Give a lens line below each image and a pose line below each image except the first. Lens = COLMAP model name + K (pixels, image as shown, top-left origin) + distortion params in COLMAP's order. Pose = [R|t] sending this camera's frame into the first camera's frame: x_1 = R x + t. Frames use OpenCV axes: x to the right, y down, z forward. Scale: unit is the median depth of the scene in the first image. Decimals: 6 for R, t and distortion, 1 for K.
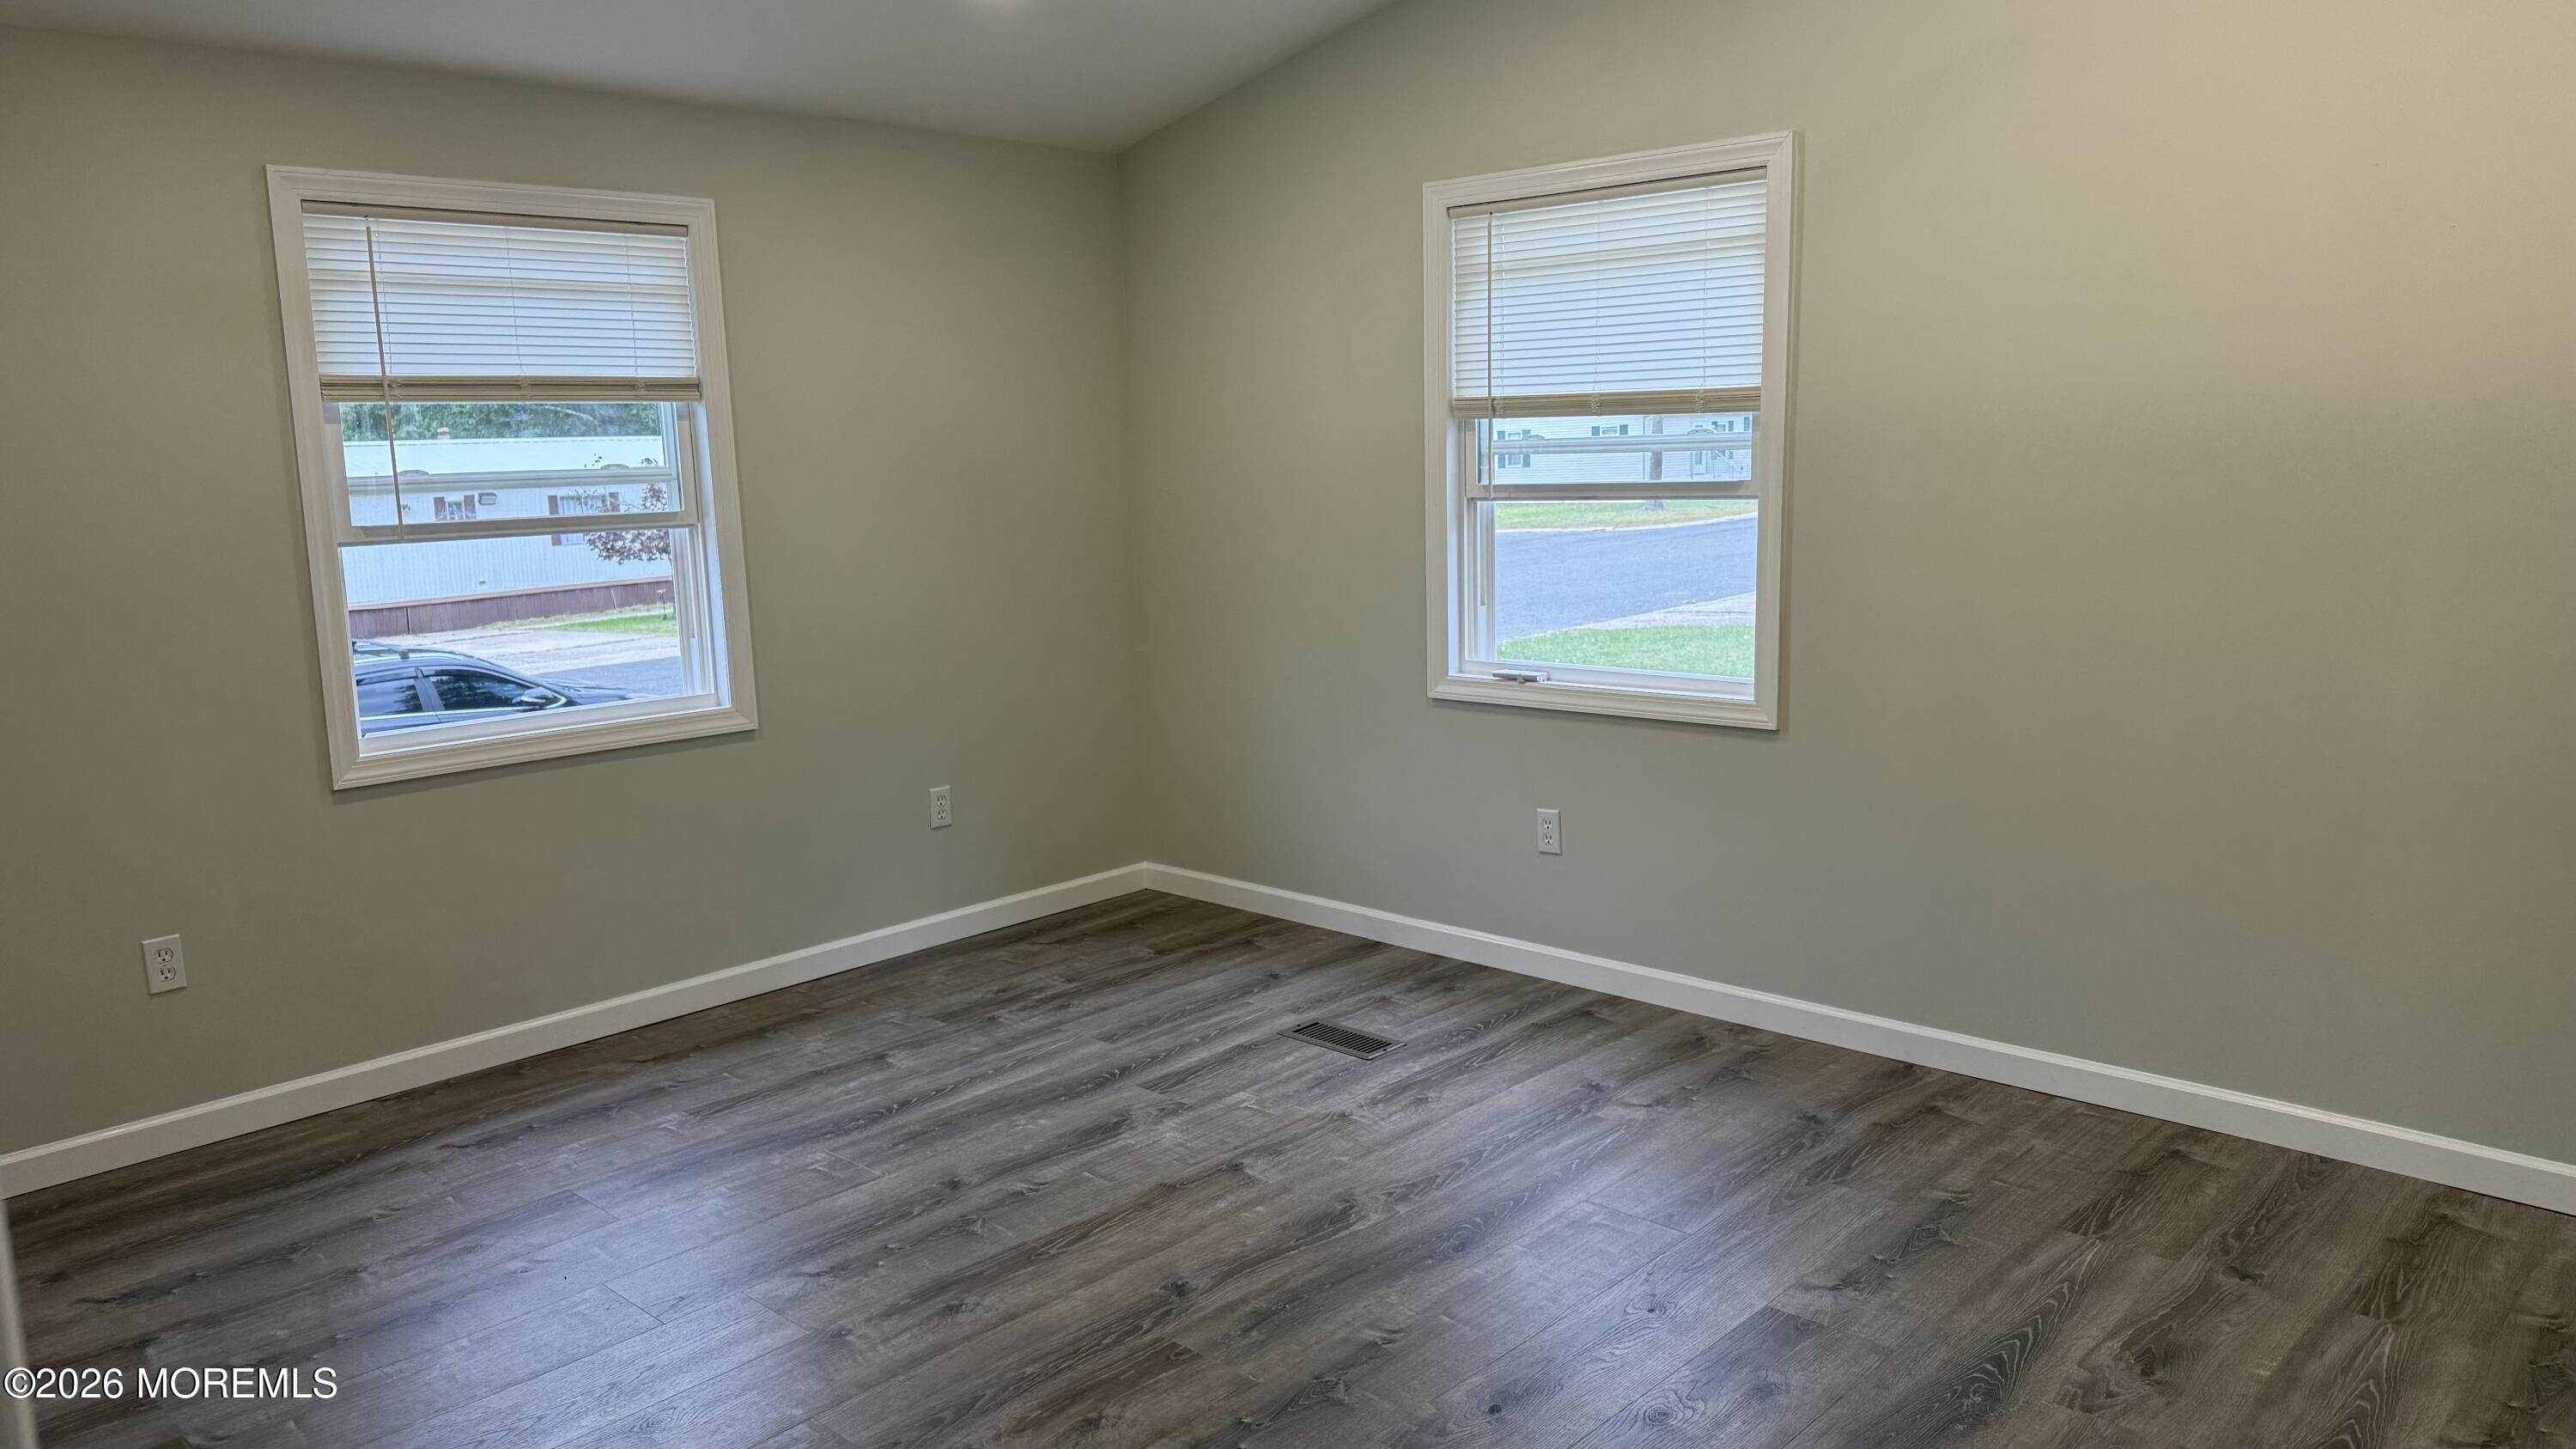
lens RADIAL K [[1874.2, 0, 1276.8], [0, 1874.2, 727.1], [0, 0, 1]] dist [0.062272, -0.070701]
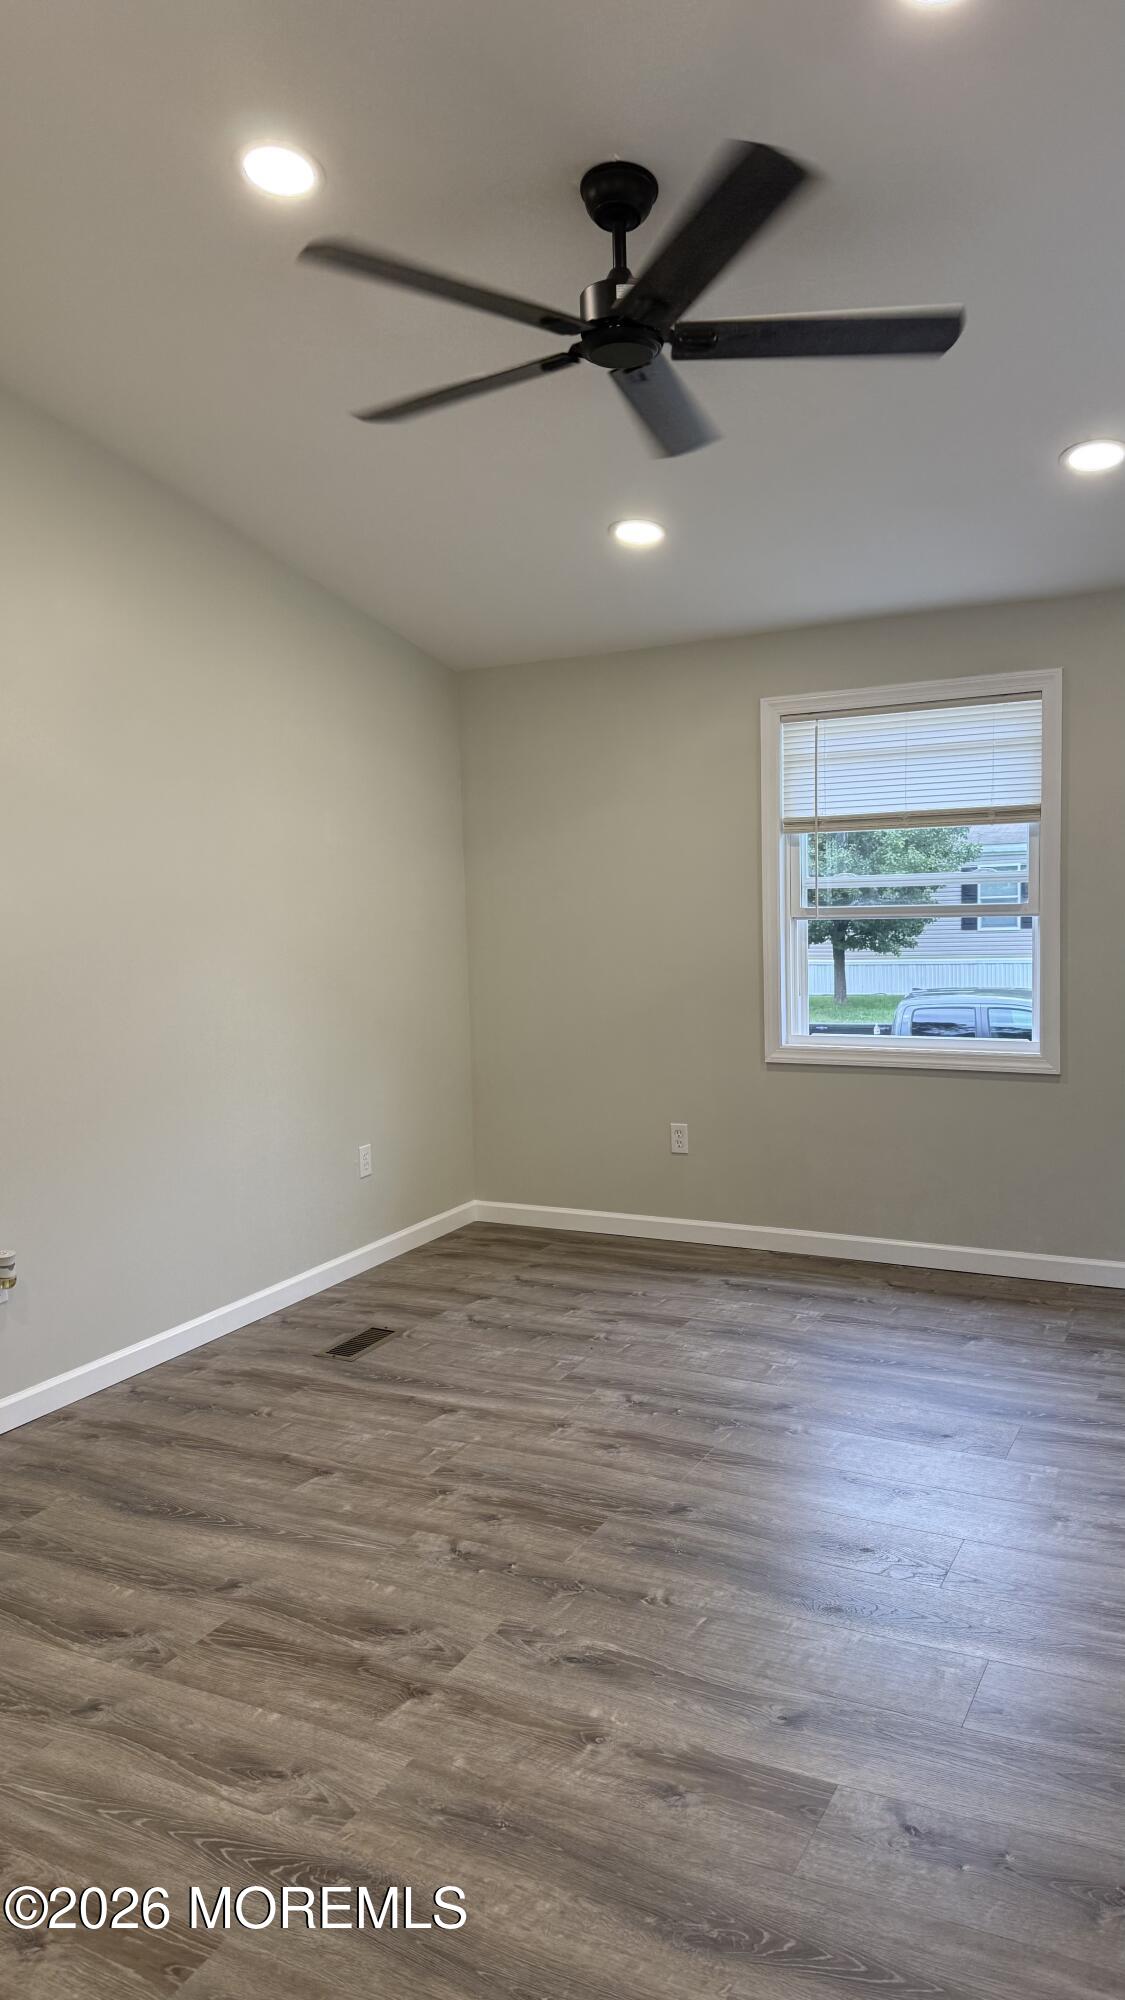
lens RADIAL K [[1454.9, 0, 561.1], [0, 1454.9, 980.6], [0, 0, 1]] dist [0.062272, -0.070701]
pose [[0.276053, 0.112171, -0.954574, 0.648842], [-0.133815, 0.987979, 0.077398, -0.108196], [0.951782, 0.106371, 0.287745, 0.420317]]
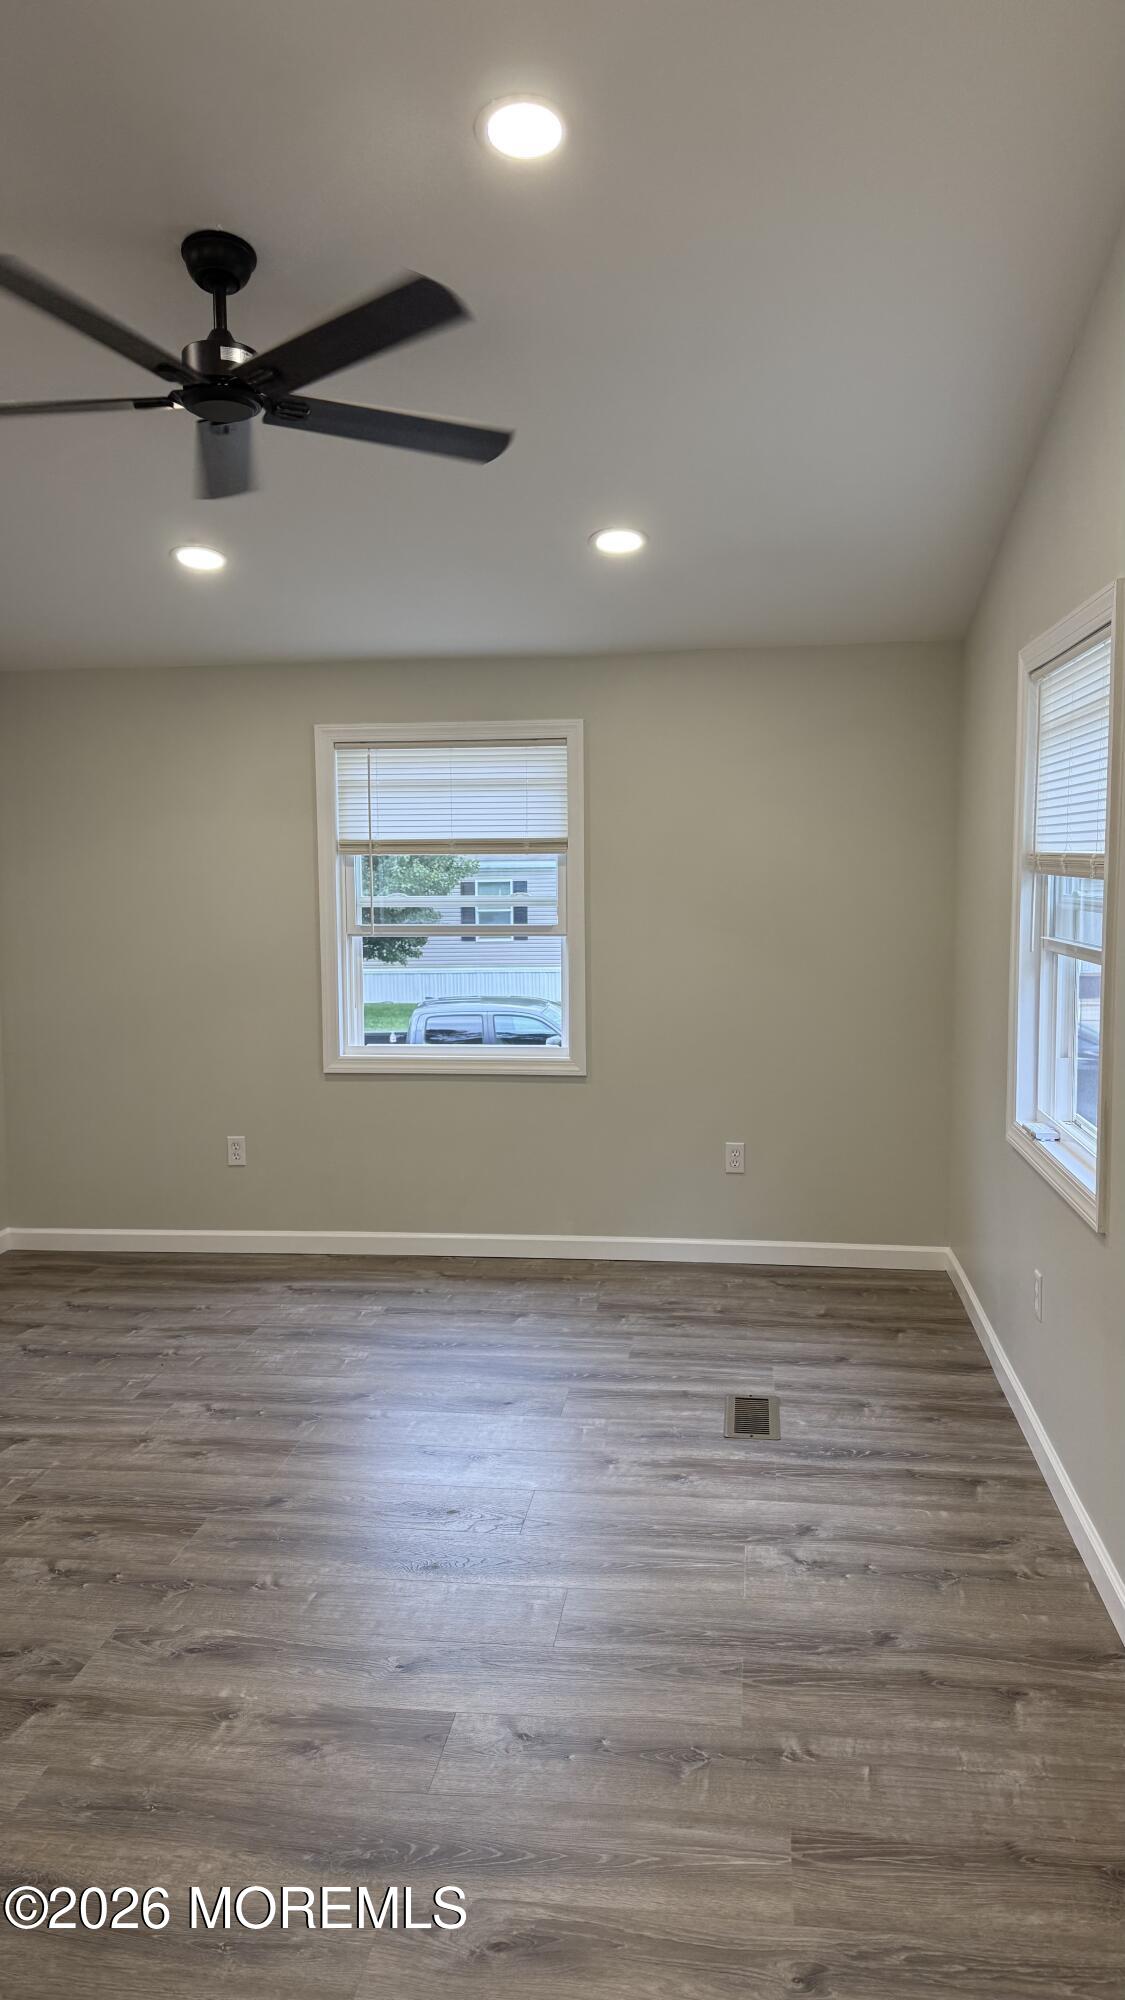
lens RADIAL K [[1454.9, 0, 563.1], [0, 1454.9, 978.9], [0, 0, 1]] dist [0.062272, -0.070701]
pose [[0.582492, 0.098408, -0.806857, 0.679471], [-0.135915, 0.990461, 0.022680, -0.107813], [0.801393, 0.096453, 0.590311, 0.352262]]
